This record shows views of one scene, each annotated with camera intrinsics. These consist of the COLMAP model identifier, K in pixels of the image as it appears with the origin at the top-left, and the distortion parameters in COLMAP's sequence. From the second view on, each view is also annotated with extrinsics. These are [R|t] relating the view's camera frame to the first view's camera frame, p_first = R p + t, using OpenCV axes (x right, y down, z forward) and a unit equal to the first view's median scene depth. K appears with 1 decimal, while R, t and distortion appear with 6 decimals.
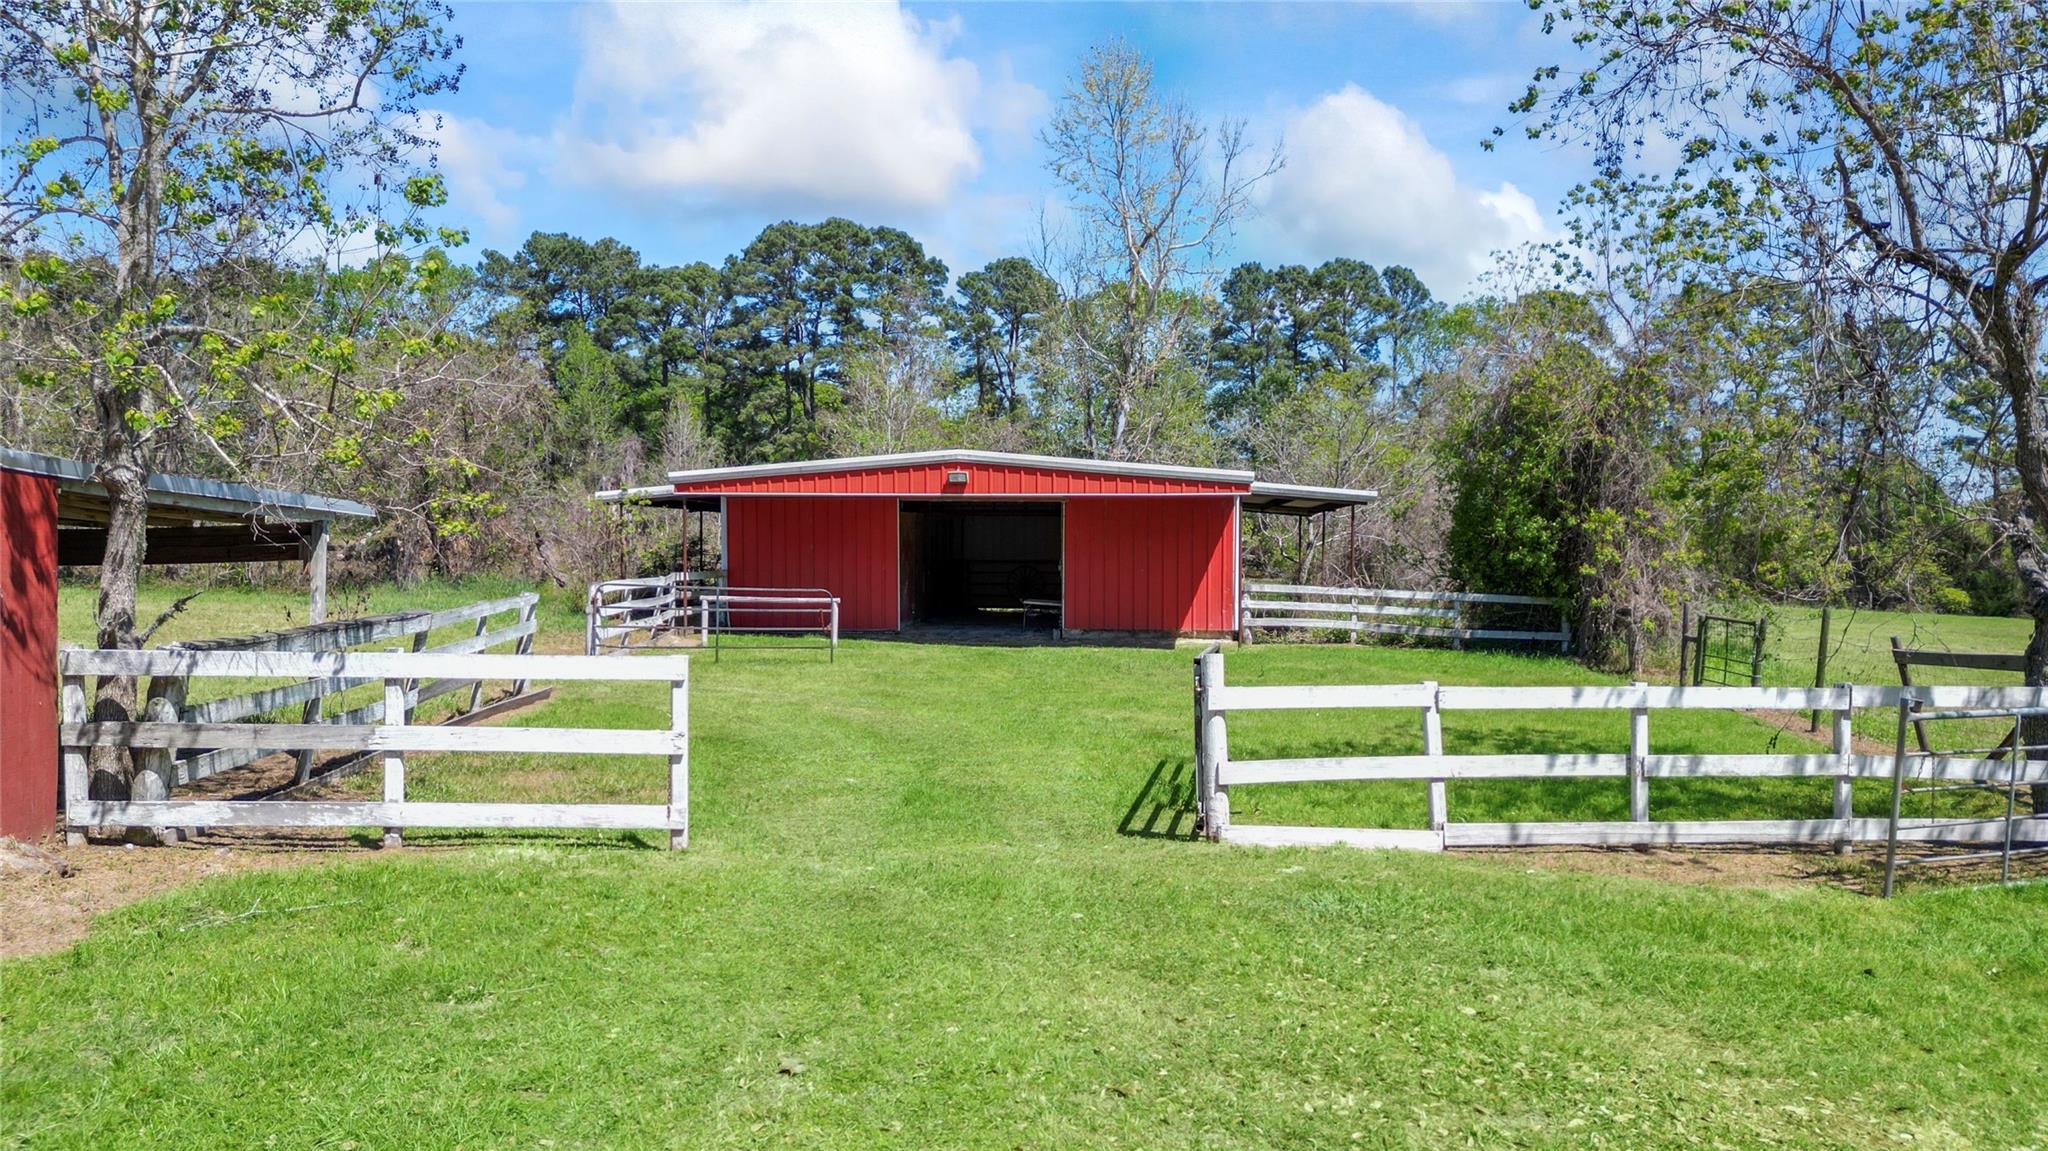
lens RADIAL K [[1443.0, 0, 1029.3], [0, 1443.0, 584.1], [0, 0, 1]] dist [0.093425, -0.096031]
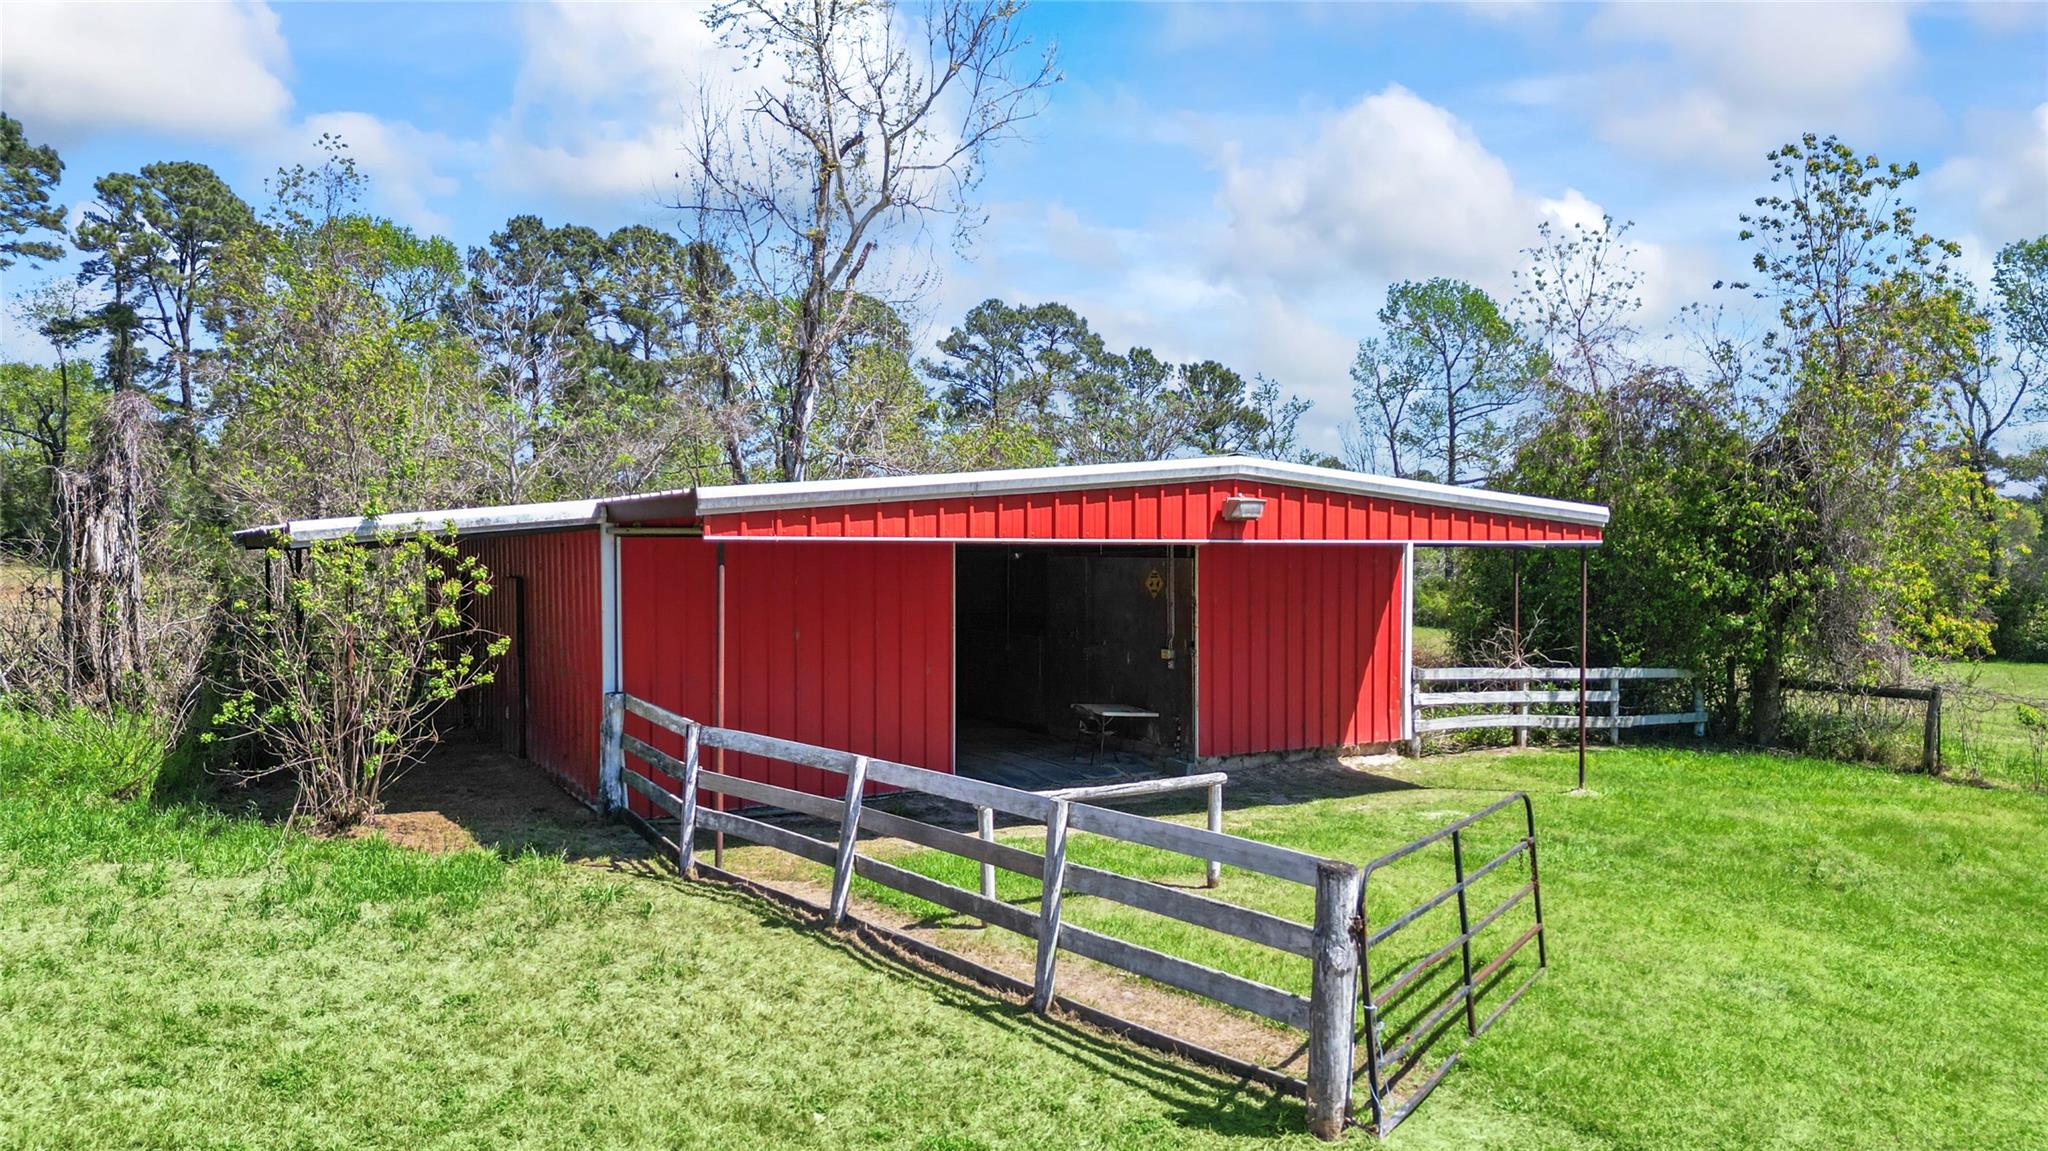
lens RADIAL K [[1443.0, 0, 1029.3], [0, 1443.0, 584.1], [0, 0, 1]] dist [0.093425, -0.096031]
pose [[0.810056, -0.017730, 0.586084, -0.121748], [0.015895, 0.999839, 0.008277, -0.014994], [-0.586137, 0.002611, 0.810208, 0.177266]]
